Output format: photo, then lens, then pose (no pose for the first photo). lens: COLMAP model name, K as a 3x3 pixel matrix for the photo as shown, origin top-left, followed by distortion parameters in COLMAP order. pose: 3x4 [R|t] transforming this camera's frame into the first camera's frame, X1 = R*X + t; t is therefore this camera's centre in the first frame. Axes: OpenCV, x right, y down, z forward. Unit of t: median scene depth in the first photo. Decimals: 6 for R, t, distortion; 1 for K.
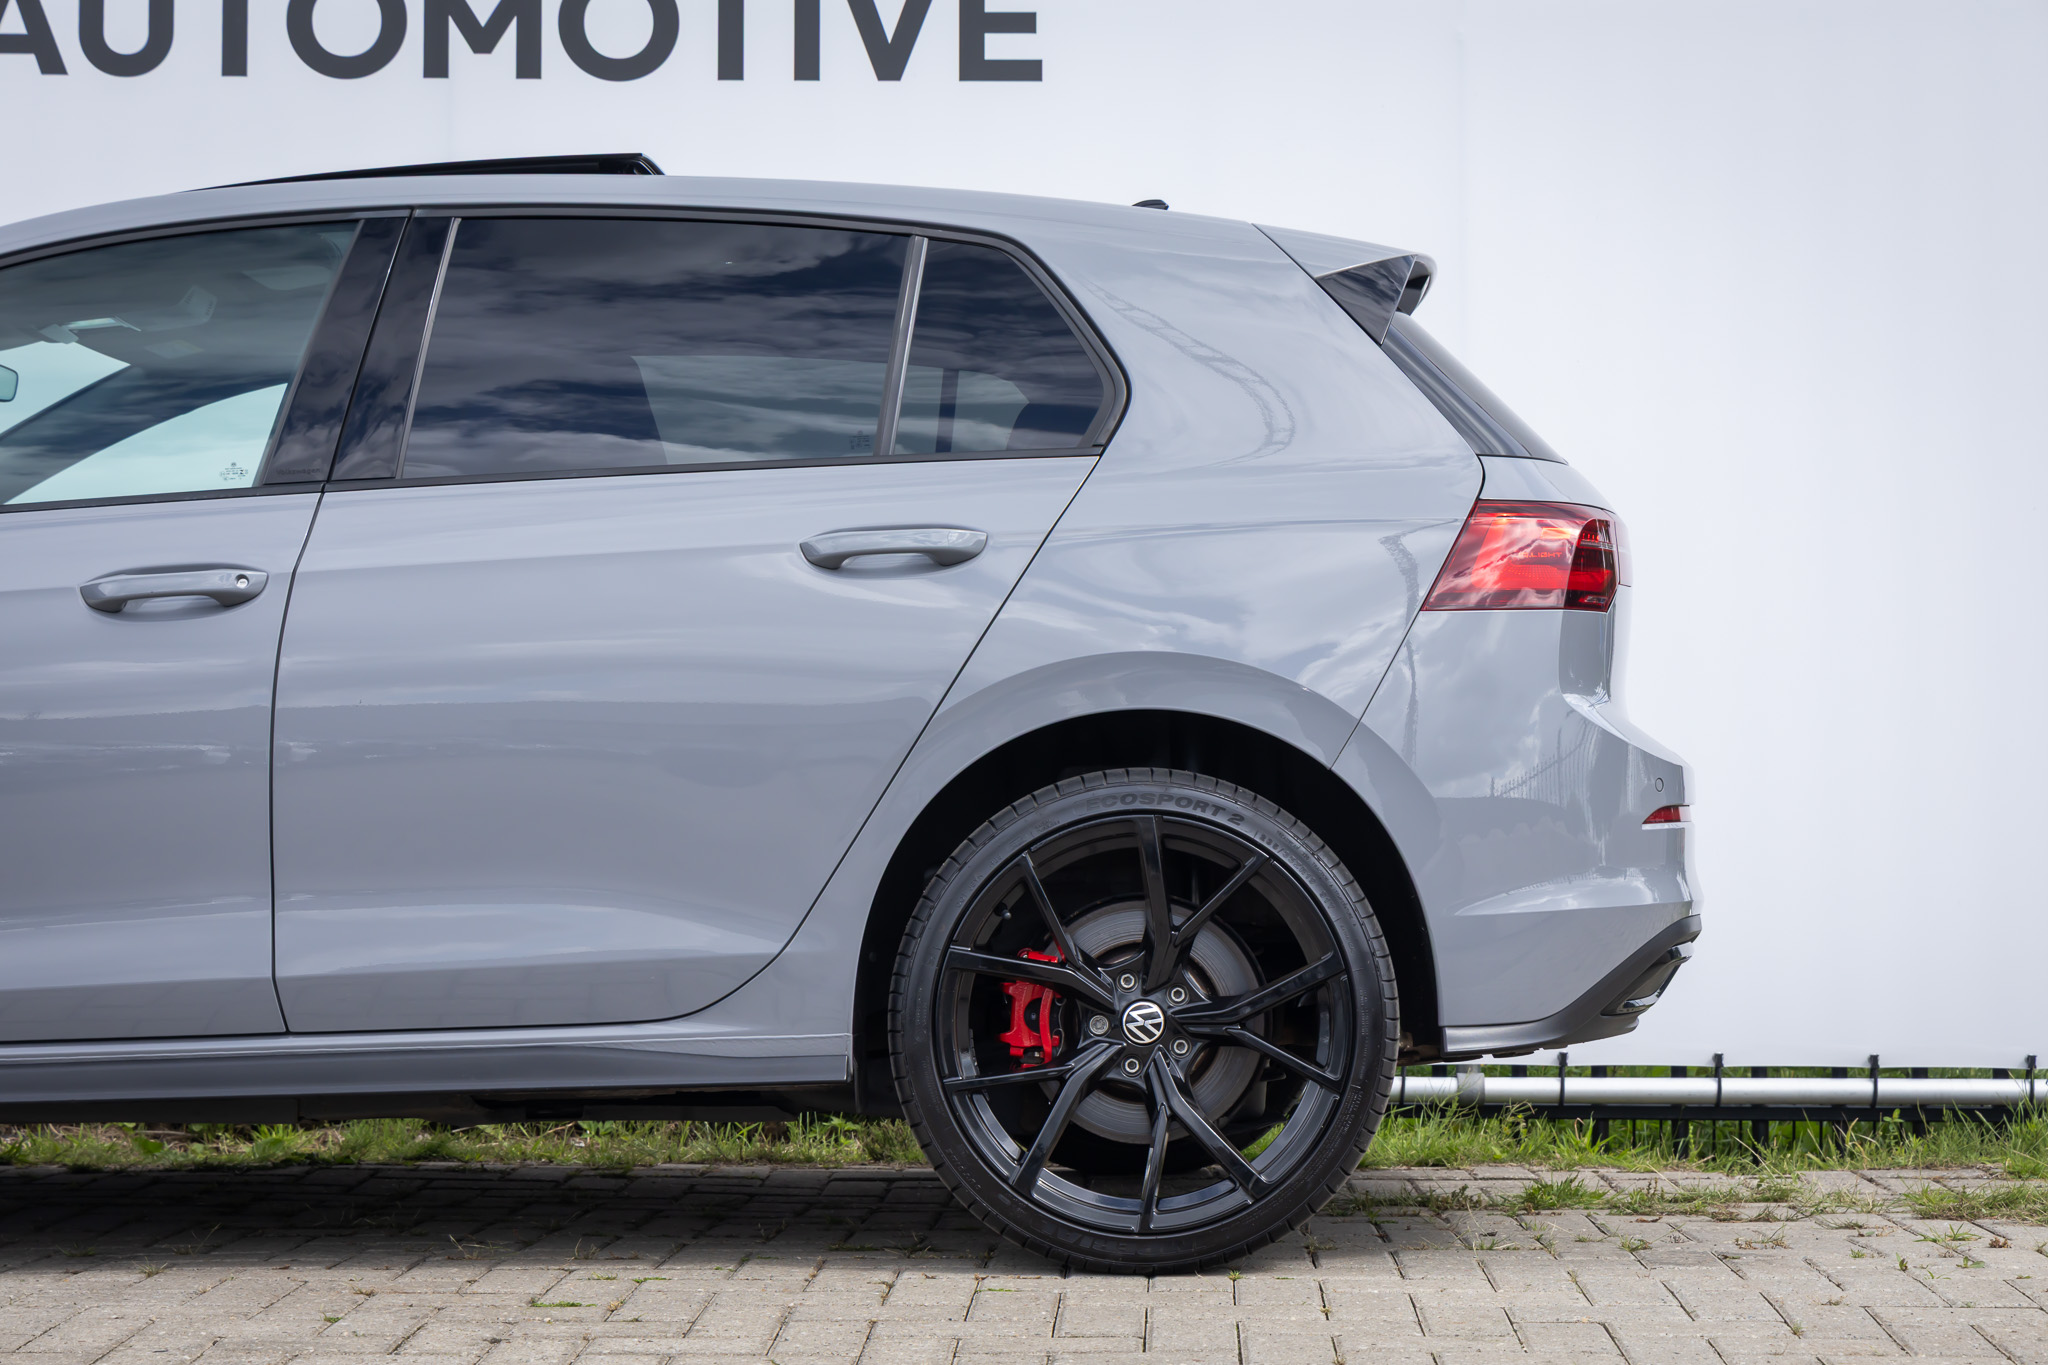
lens RADIAL K [[3946.0, 0, 1020.4], [0, 3946.0, 698.9], [0, 0, 1]] dist [0.039506, 0.000000]
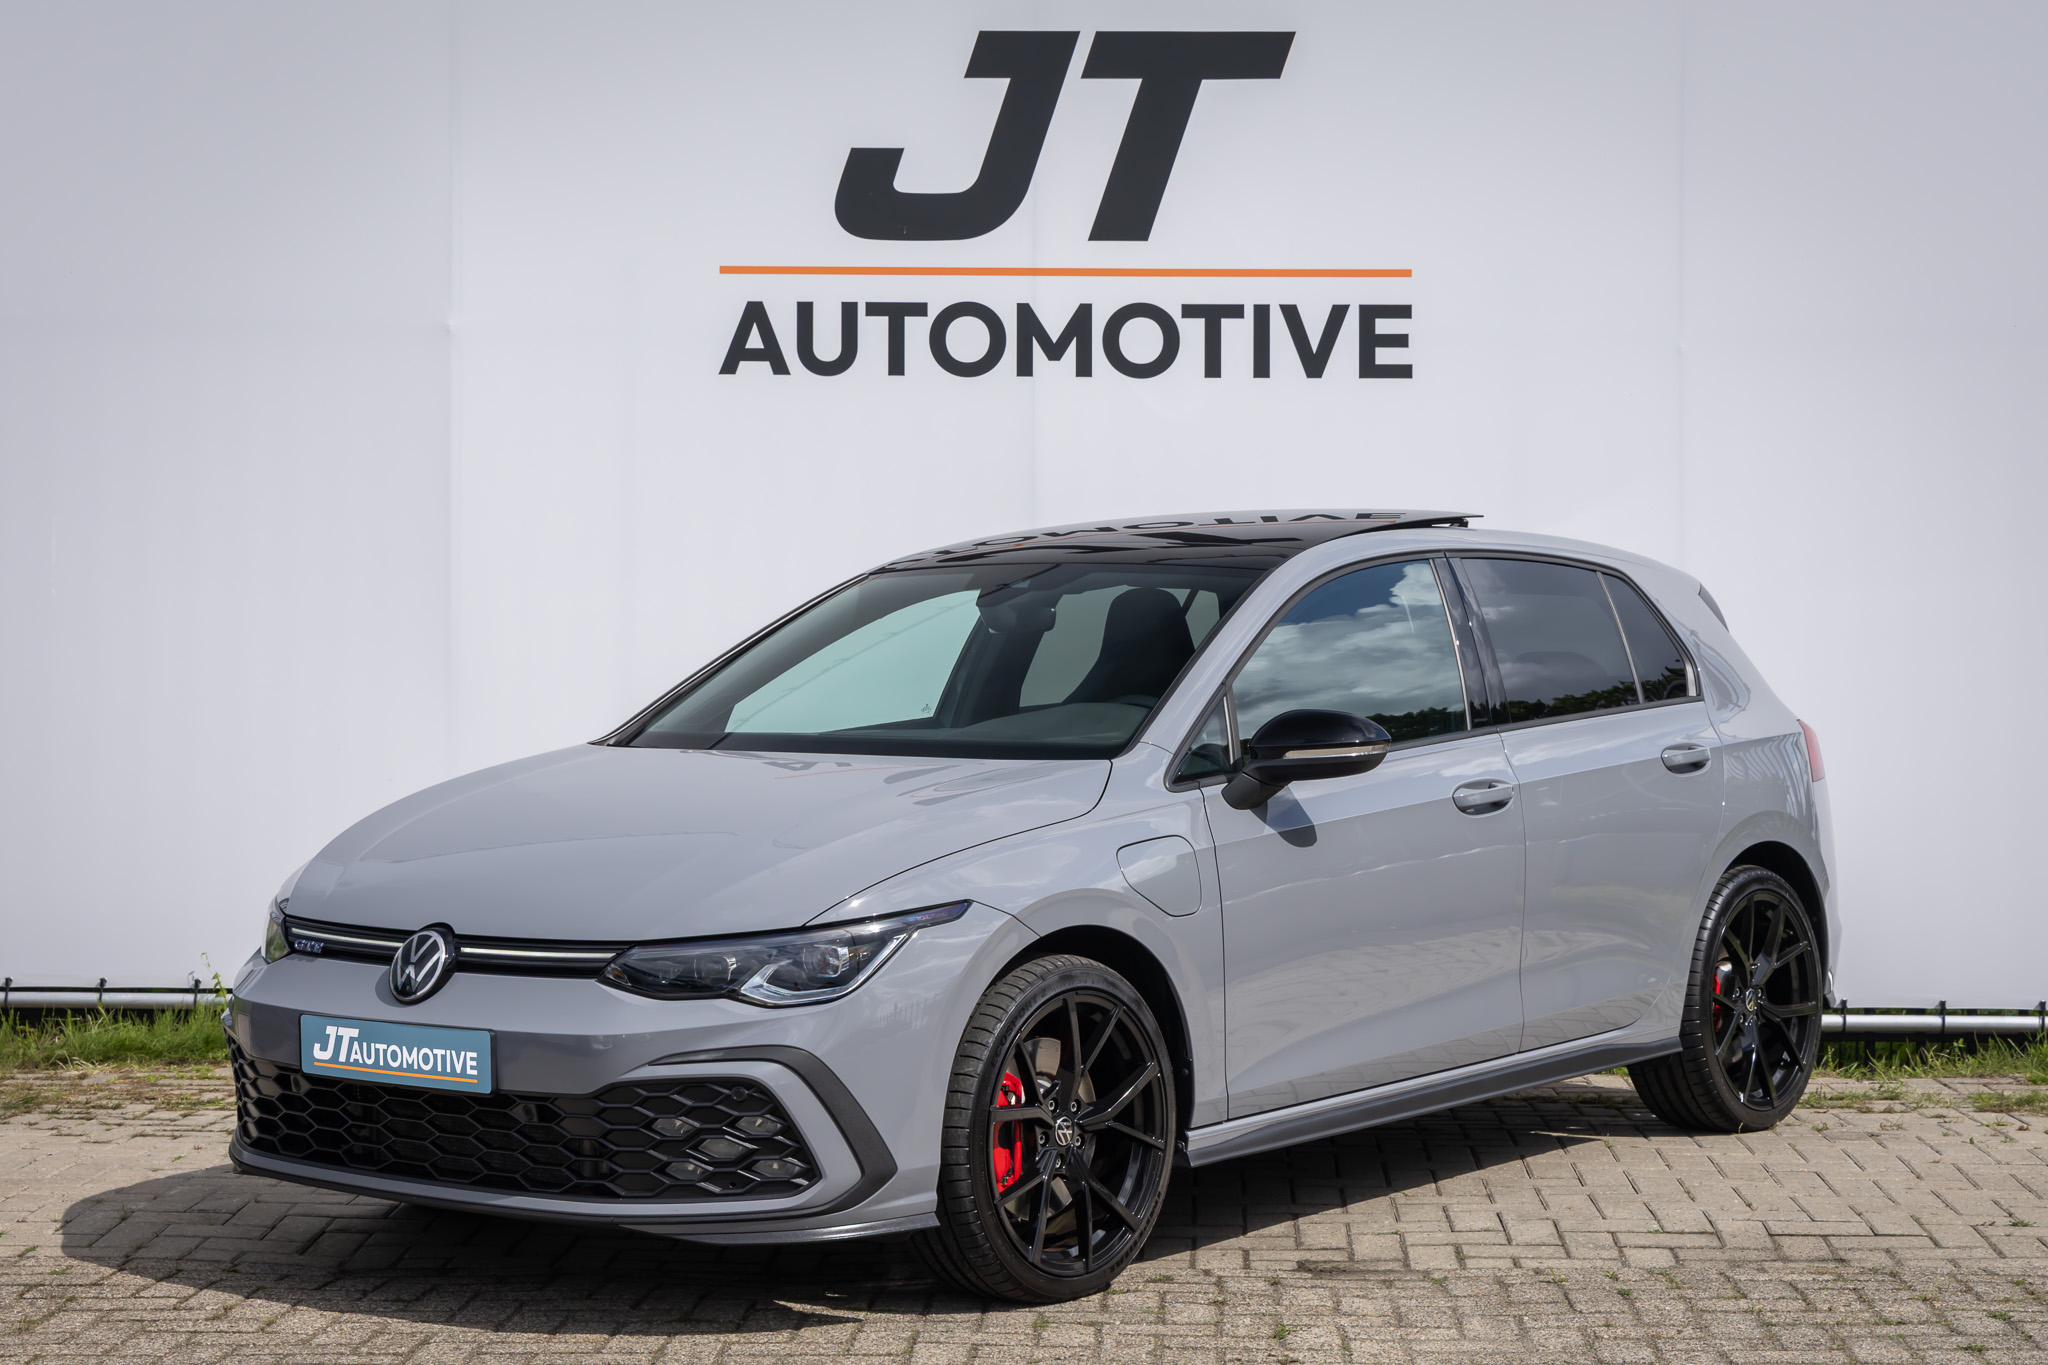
lens RADIAL K [[3731.4, 0, 1019.8], [0, 3731.4, 676.4], [0, 0, 1]] dist [0.023136, 0.000000]
pose [[0.999856, -0.000179, -0.016980, -0.124985], [0.000671, 0.999580, 0.028967, -0.081100], [0.016968, -0.028974, 0.999436, -0.485946]]
